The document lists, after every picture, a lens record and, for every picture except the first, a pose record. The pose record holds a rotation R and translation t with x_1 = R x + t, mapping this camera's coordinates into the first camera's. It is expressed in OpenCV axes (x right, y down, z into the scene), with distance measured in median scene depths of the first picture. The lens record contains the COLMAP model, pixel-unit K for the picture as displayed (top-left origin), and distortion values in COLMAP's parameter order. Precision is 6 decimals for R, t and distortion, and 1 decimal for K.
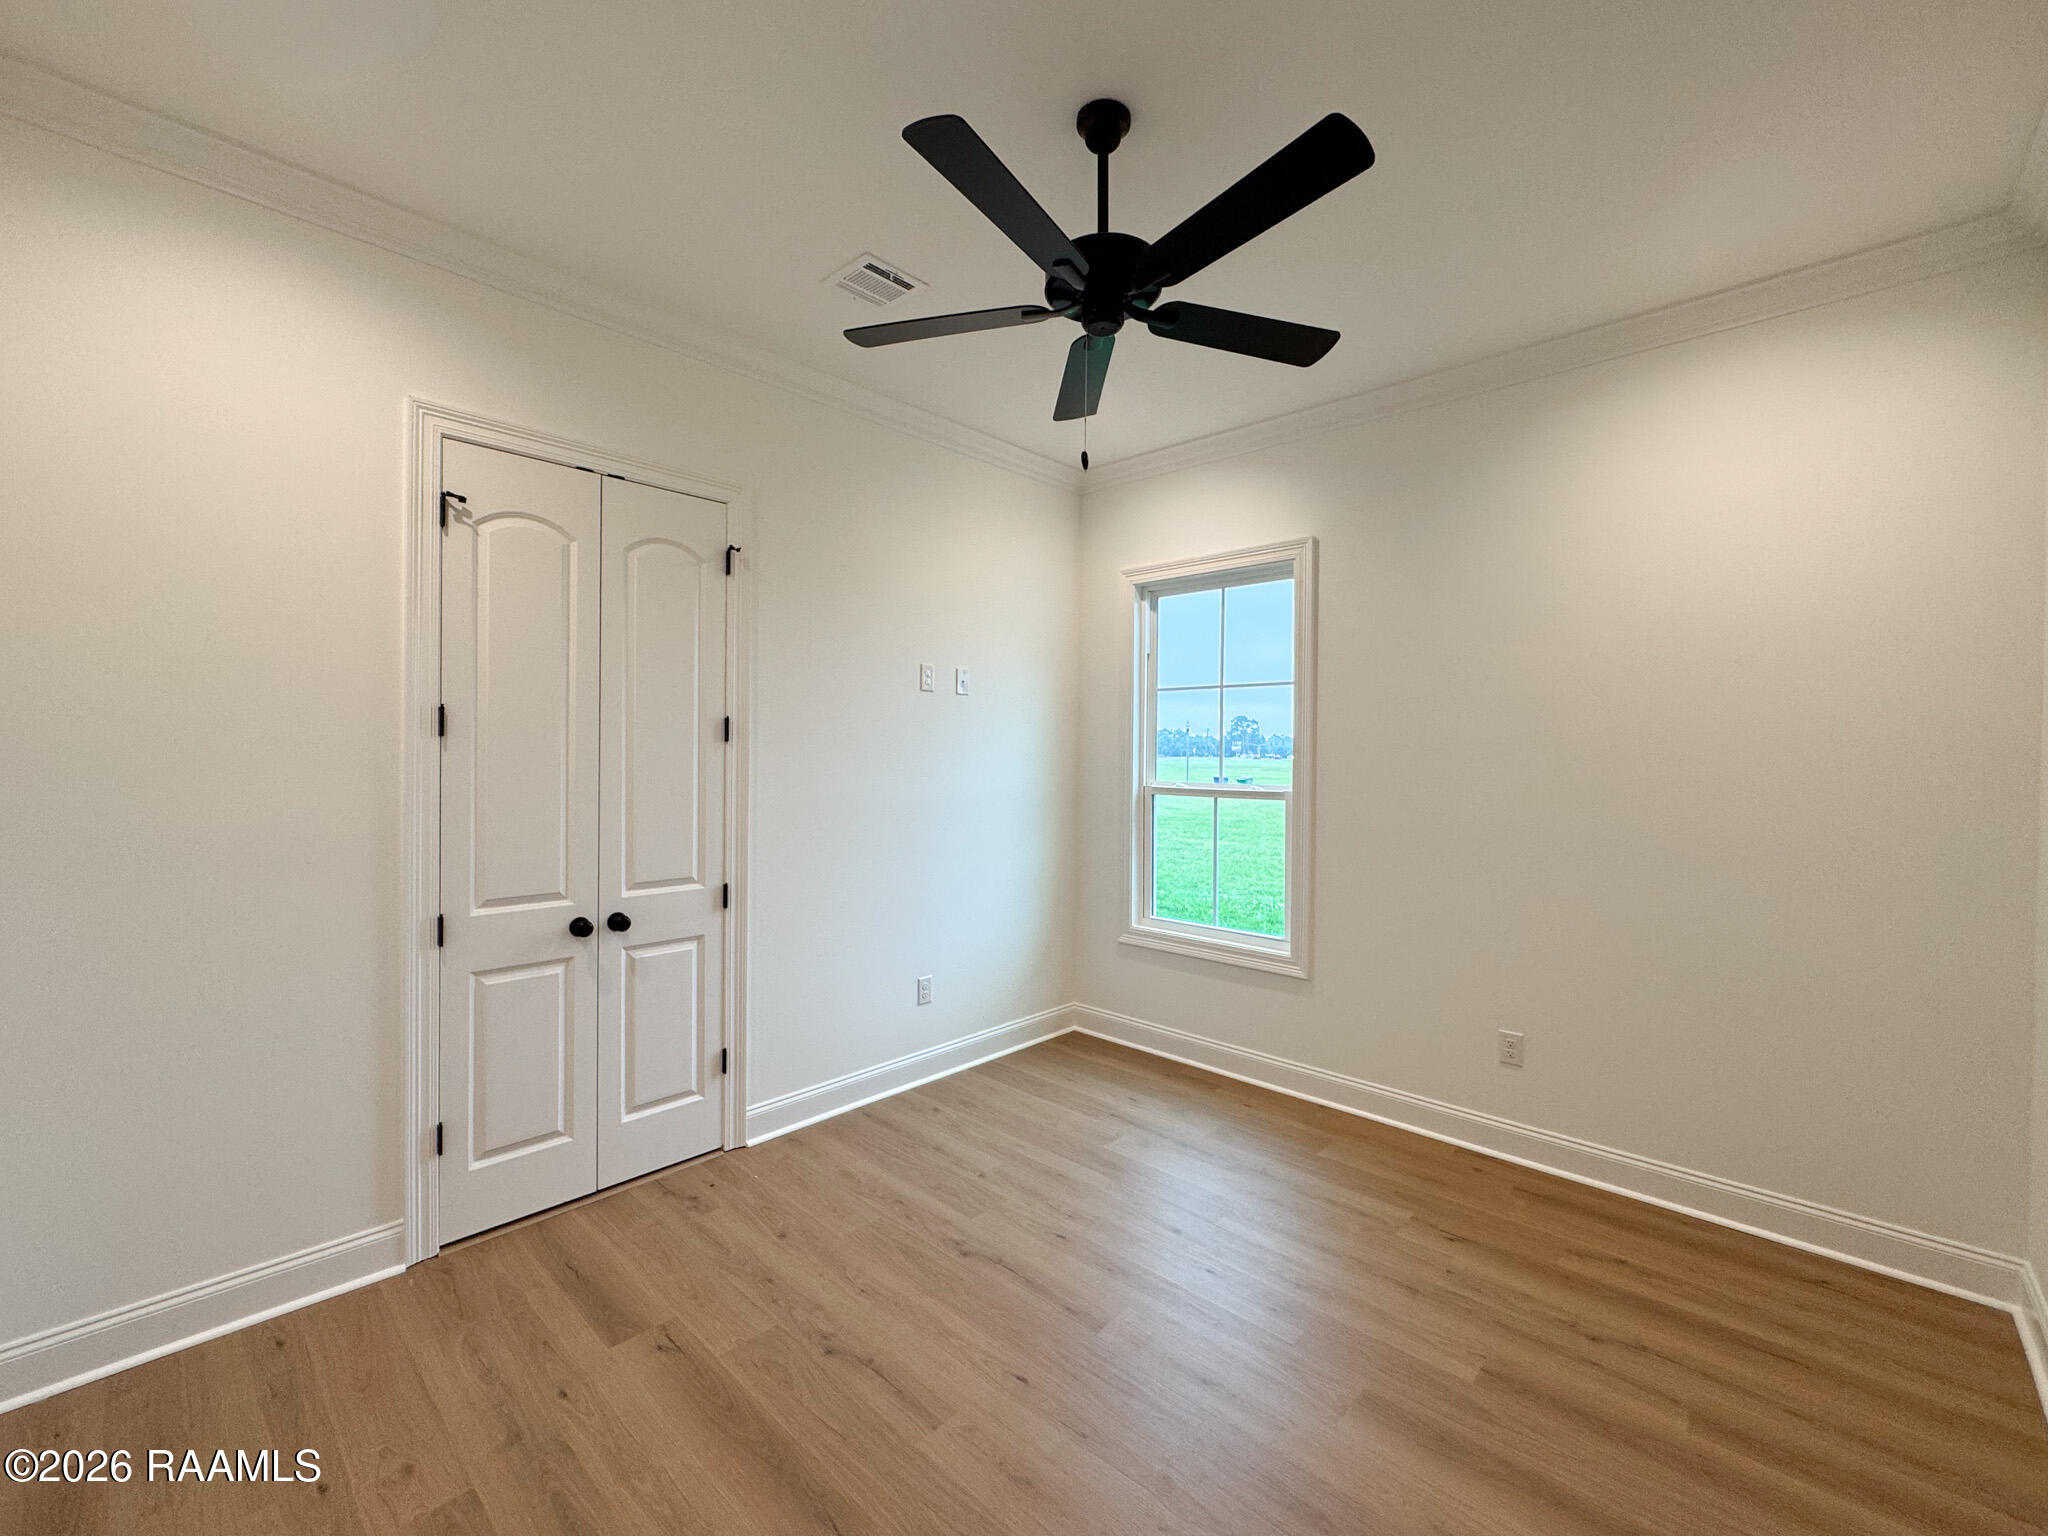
lens RADIAL K [[825.2, 0, 1024.0], [0, 825.2, 768.0], [0, 0, 1]] dist [-0.000020, -0.000020]
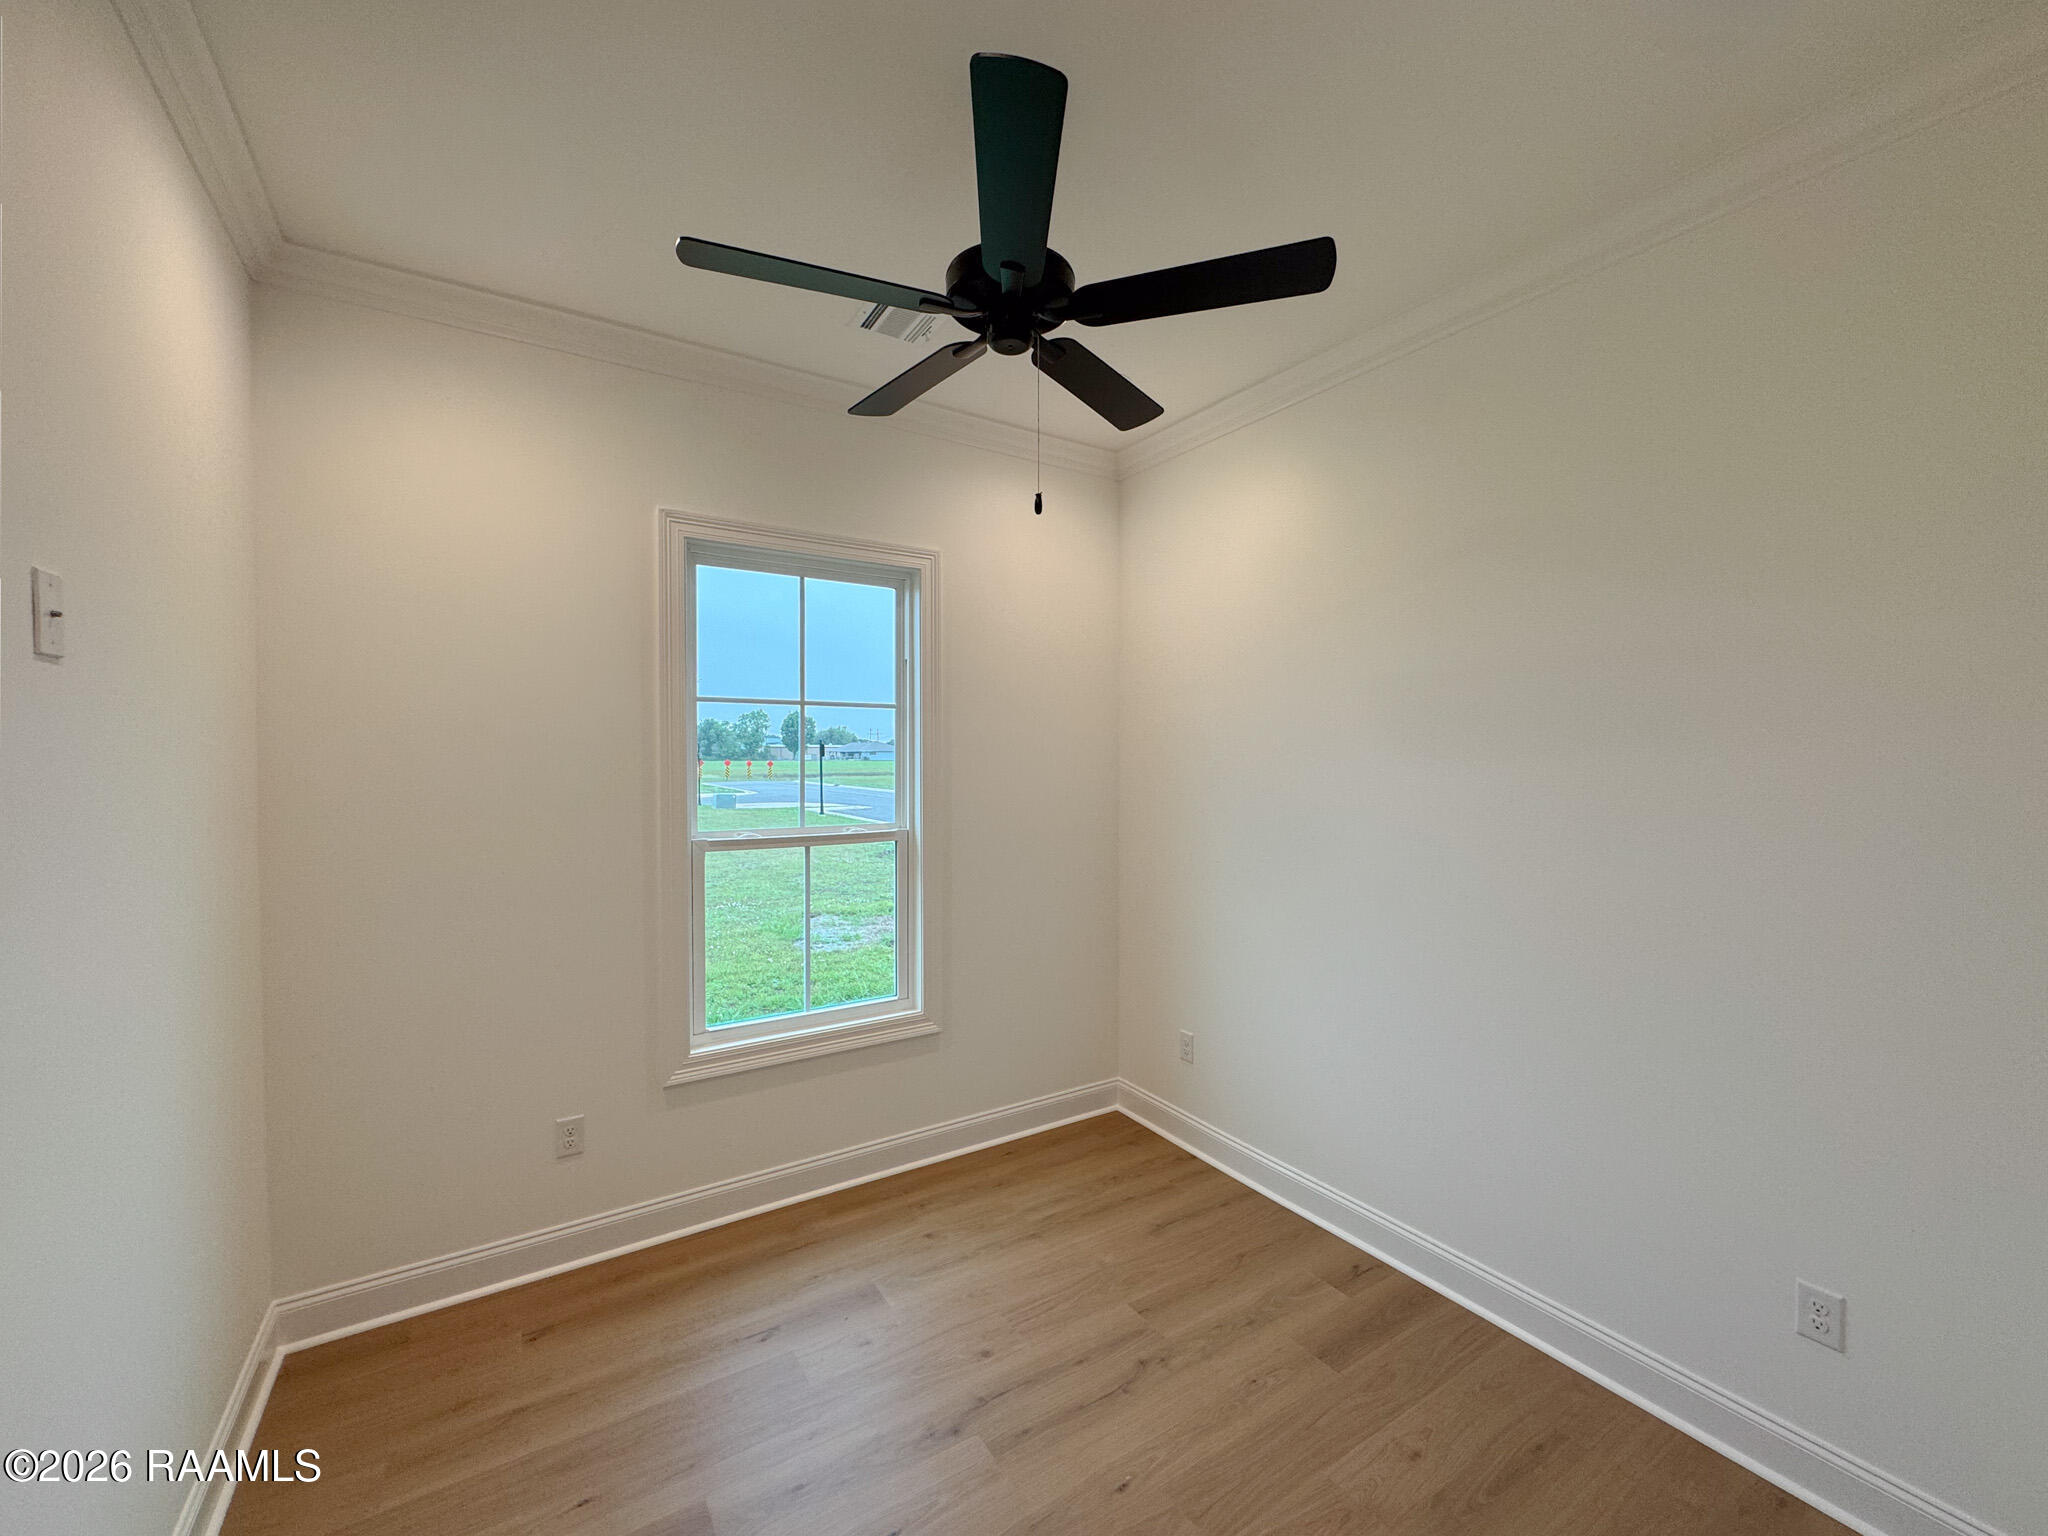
lens RADIAL K [[825.2, 0, 1024.0], [0, 825.2, 768.0], [0, 0, 1]] dist [-0.000020, -0.000020]
pose [[0.231256, 0.002286, 0.972890, -0.491320], [0.029820, 0.999511, -0.009437, -0.023158], [-0.972436, 0.031194, 0.231075, 0.634010]]
